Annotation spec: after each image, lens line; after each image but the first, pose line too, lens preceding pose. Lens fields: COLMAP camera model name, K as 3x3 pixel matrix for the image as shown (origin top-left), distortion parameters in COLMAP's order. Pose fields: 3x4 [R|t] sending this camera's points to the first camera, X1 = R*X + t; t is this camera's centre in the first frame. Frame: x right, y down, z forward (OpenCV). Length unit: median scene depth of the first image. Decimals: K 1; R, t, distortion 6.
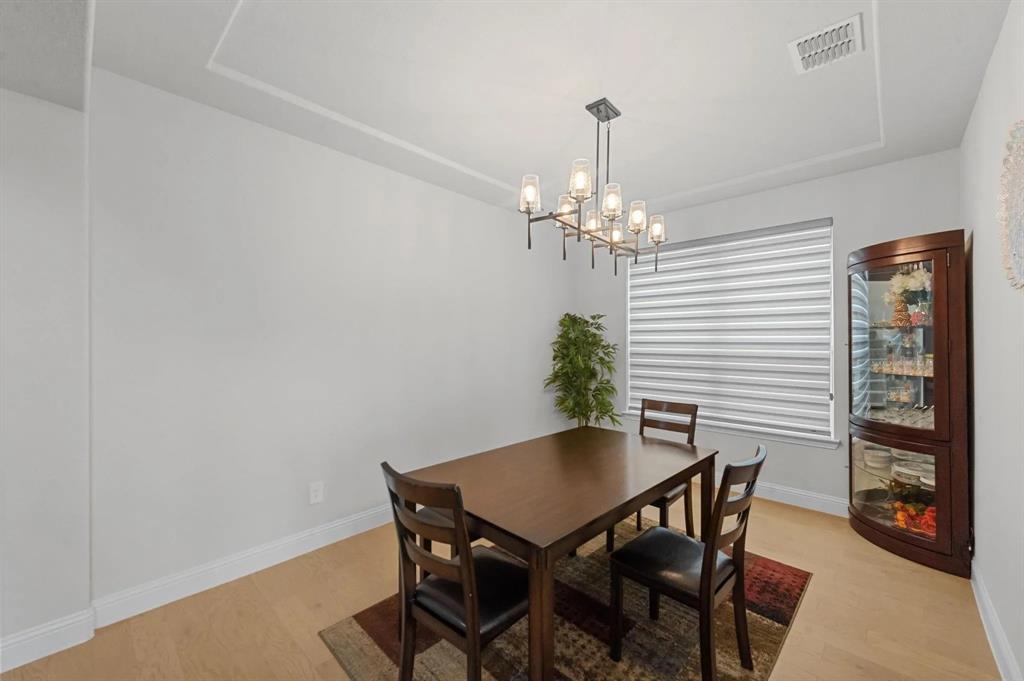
lens RADIAL K [[404.1, 0, 506.7], [0, 404.1, 341.8], [0, 0, 1]] dist [0.002851, 0.000322]
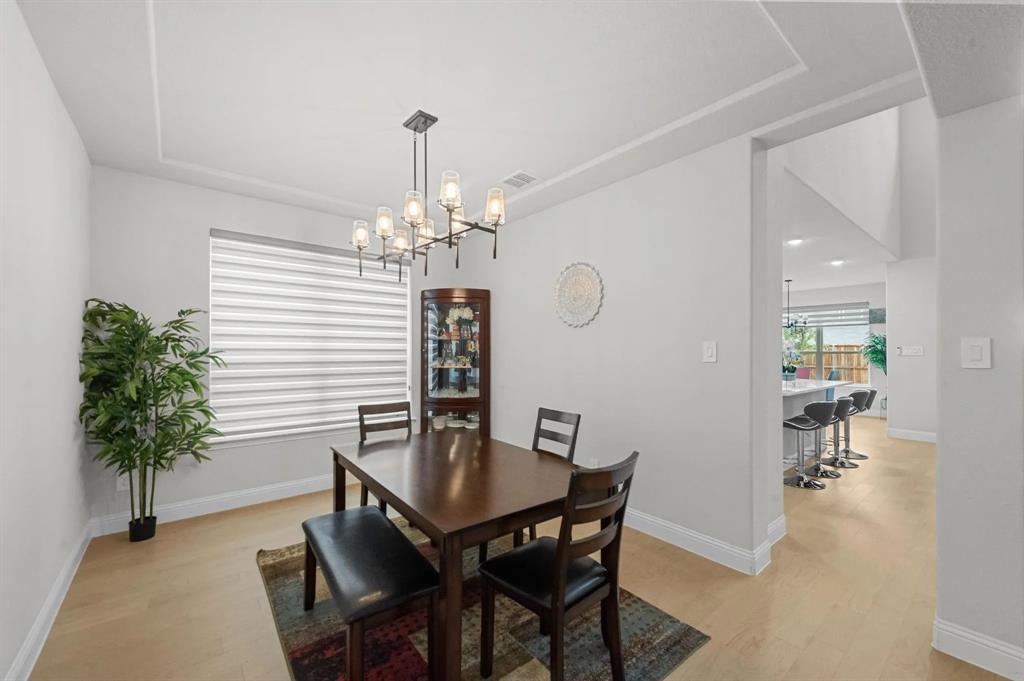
lens RADIAL K [[404.1, 0, 506.7], [0, 404.1, 345.1], [0, 0, 1]] dist [0.002851, 0.000322]
pose [[0.067990, 0.008242, 0.997652, -0.628945], [-0.002796, 0.999964, -0.008071, -0.001682], [-0.997682, -0.002240, 0.068010, 0.609689]]
